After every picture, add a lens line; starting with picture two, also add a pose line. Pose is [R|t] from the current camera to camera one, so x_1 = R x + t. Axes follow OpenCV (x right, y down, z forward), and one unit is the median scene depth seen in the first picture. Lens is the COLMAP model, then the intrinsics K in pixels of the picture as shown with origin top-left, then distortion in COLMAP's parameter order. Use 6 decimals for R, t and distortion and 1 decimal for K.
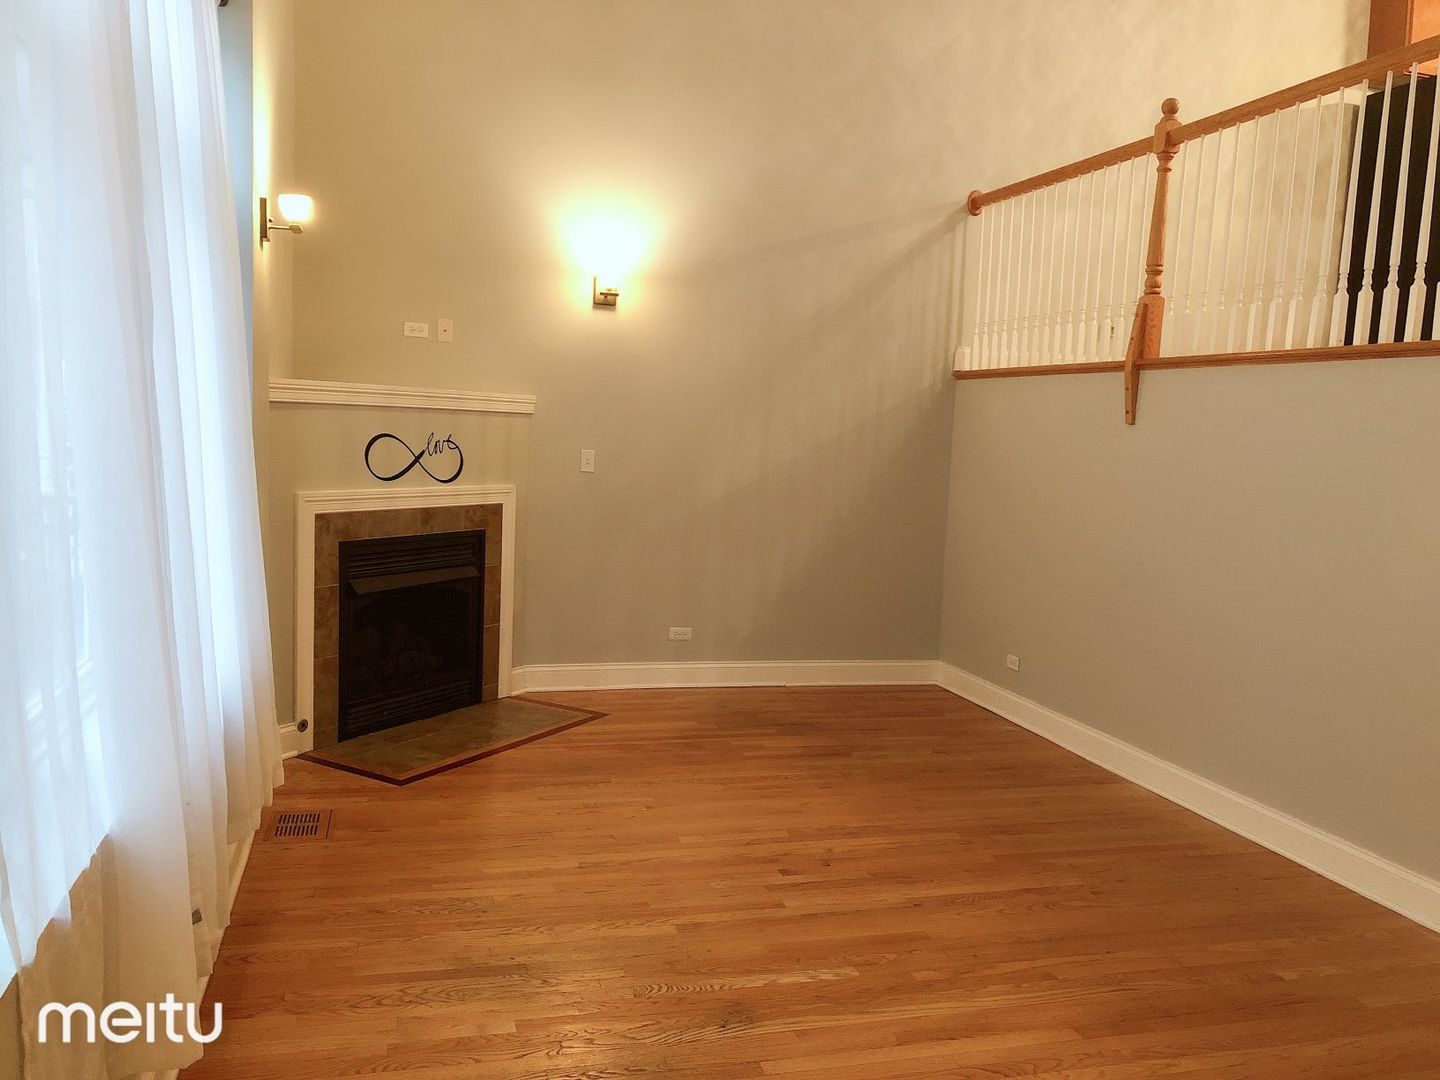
lens RADIAL K [[1171.5, 0, 726.2], [0, 1171.5, 530.3], [0, 0, 1]] dist [0.042169, -0.042577]
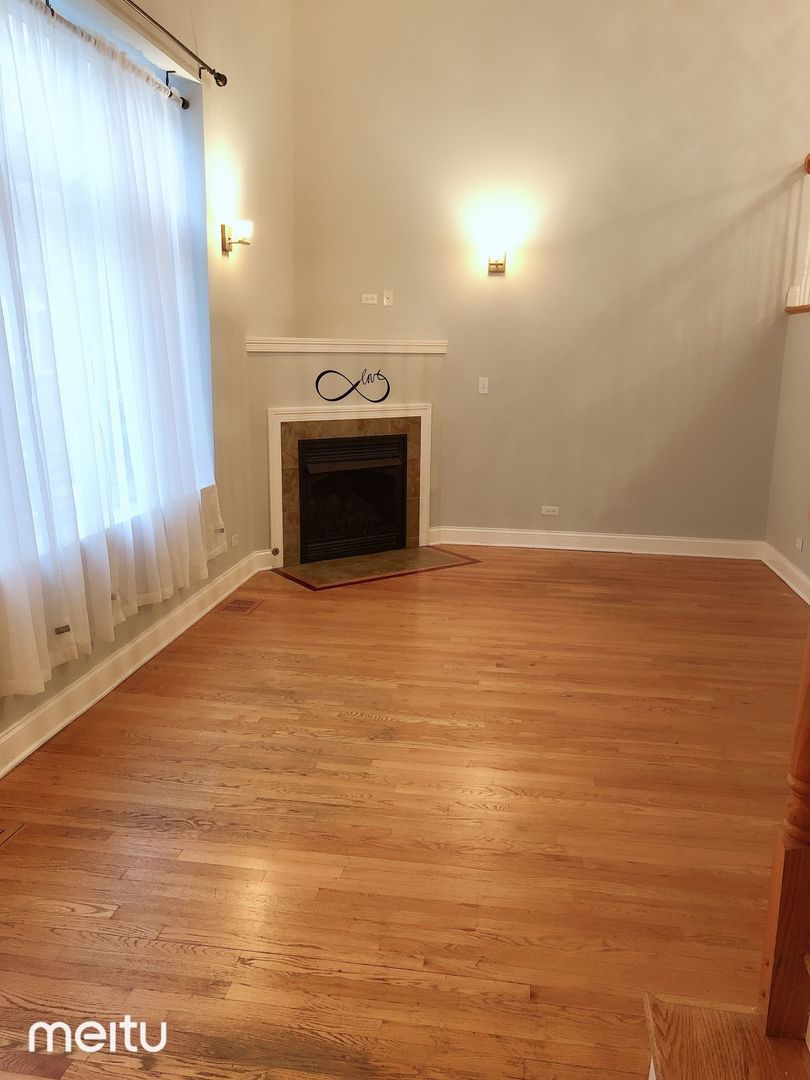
lens RADIAL K [[878.7, 0, 402.4], [0, 878.7, 530.4], [0, 0, 1]] dist [0.042169, -0.042577]
pose [[0.910308, 0.056176, -0.410103, 0.269177], [-0.012824, 0.994100, 0.107707, 0.001634], [0.413734, -0.092787, 0.905657, -0.029273]]
